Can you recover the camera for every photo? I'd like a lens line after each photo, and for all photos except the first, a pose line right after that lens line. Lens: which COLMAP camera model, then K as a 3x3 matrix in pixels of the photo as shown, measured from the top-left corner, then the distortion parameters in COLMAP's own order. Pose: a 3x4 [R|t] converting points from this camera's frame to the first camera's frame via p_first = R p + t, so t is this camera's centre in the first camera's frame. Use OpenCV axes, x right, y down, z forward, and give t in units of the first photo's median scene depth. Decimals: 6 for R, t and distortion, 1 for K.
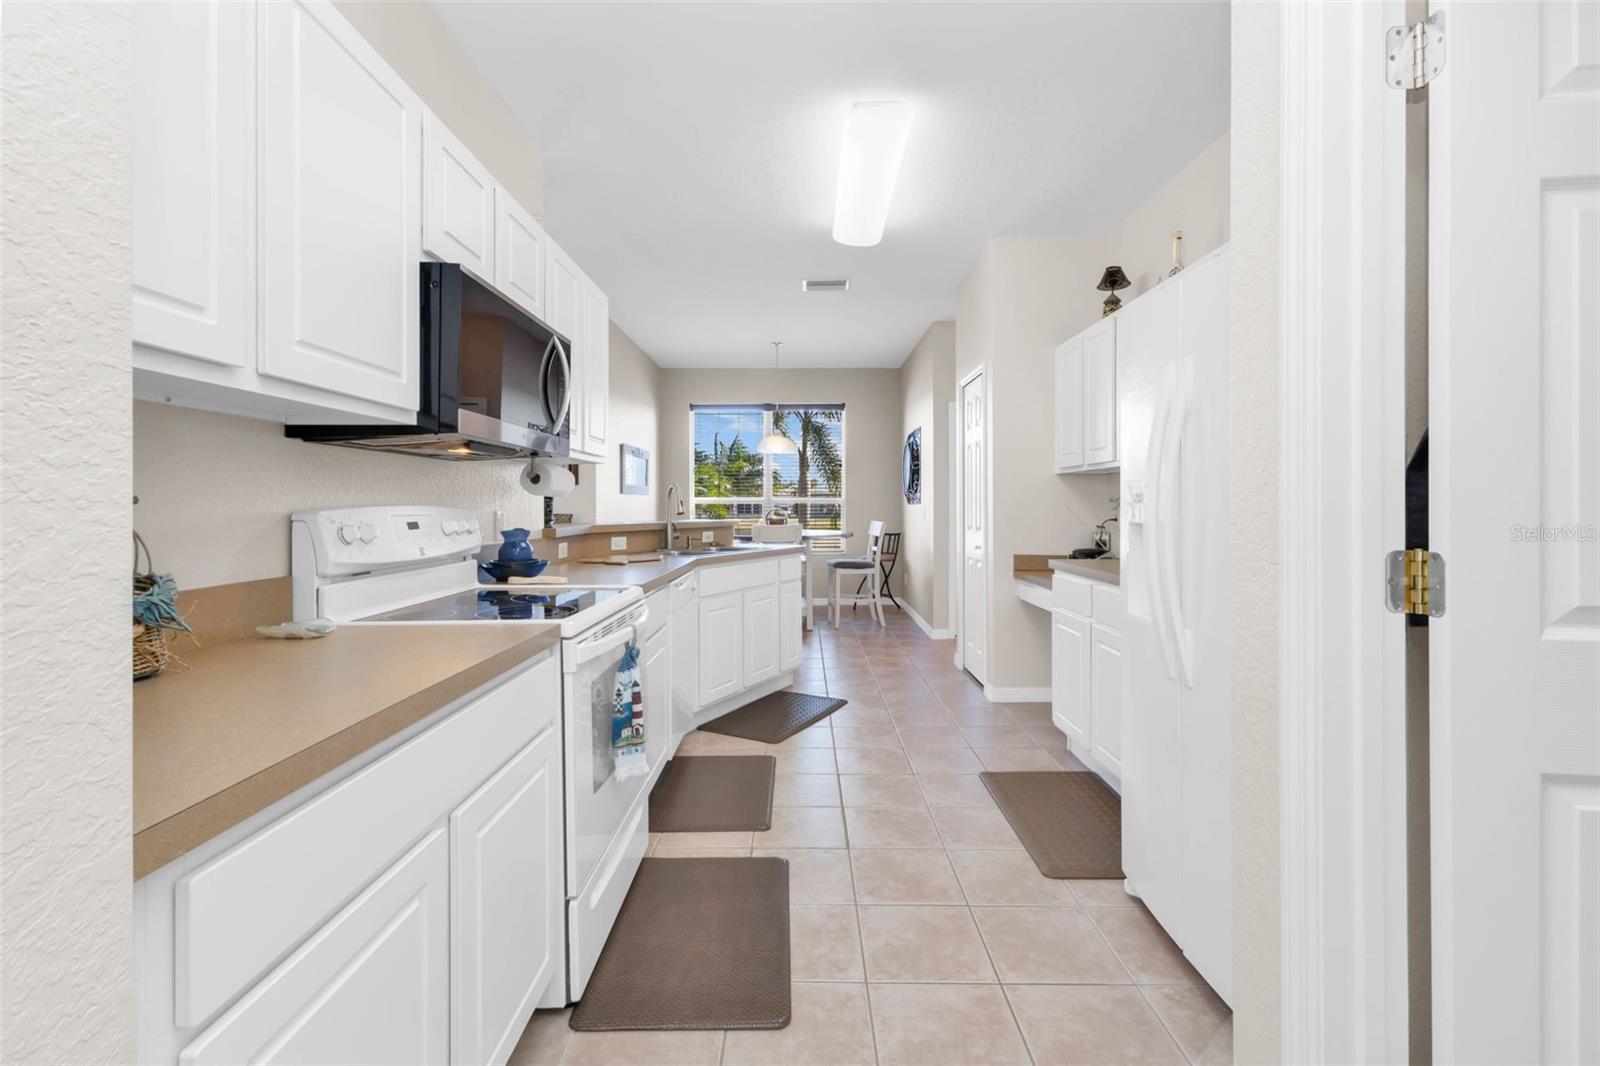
lens RADIAL K [[701.5, 0, 798.7], [0, 701.5, 522.6], [0, 0, 1]] dist [0.001246, 0.000093]
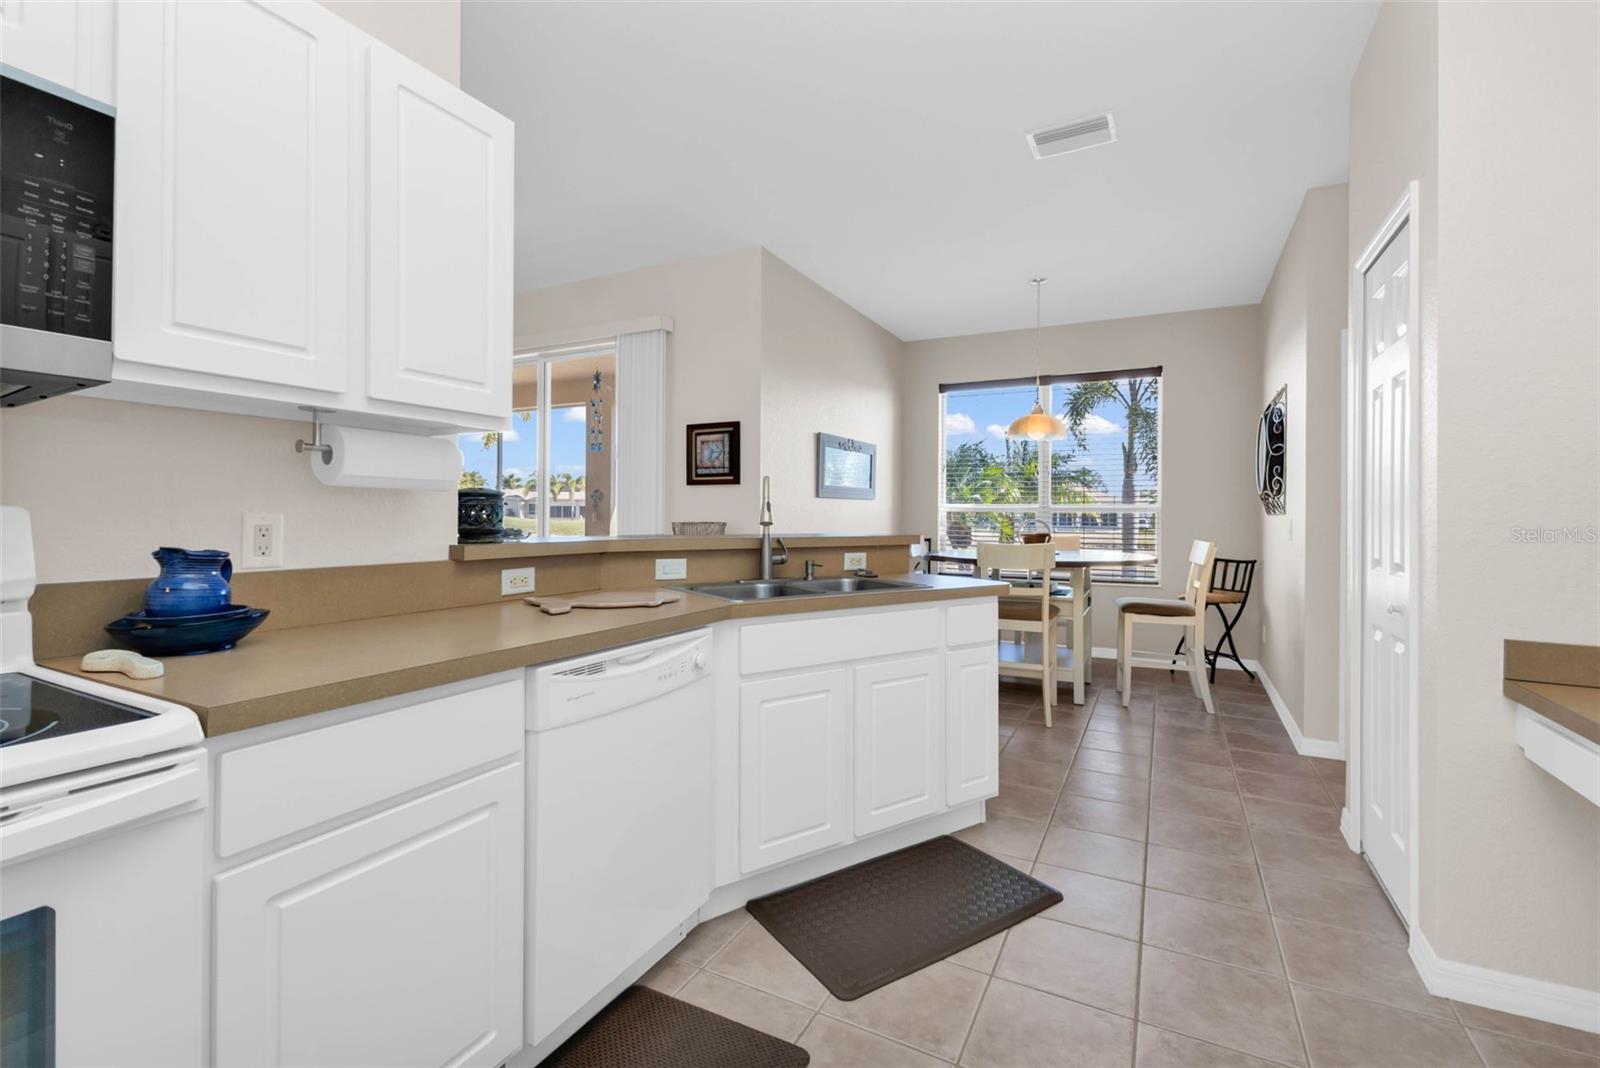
lens RADIAL K [[701.5, 0, 800.6], [0, 701.5, 521.8], [0, 0, 1]] dist [0.001246, 0.000093]
pose [[0.888274, 0.013537, -0.459114, 0.081136], [-0.020700, 0.999730, -0.010573, -0.005329], [0.458847, 0.018895, 0.888314, 0.280586]]
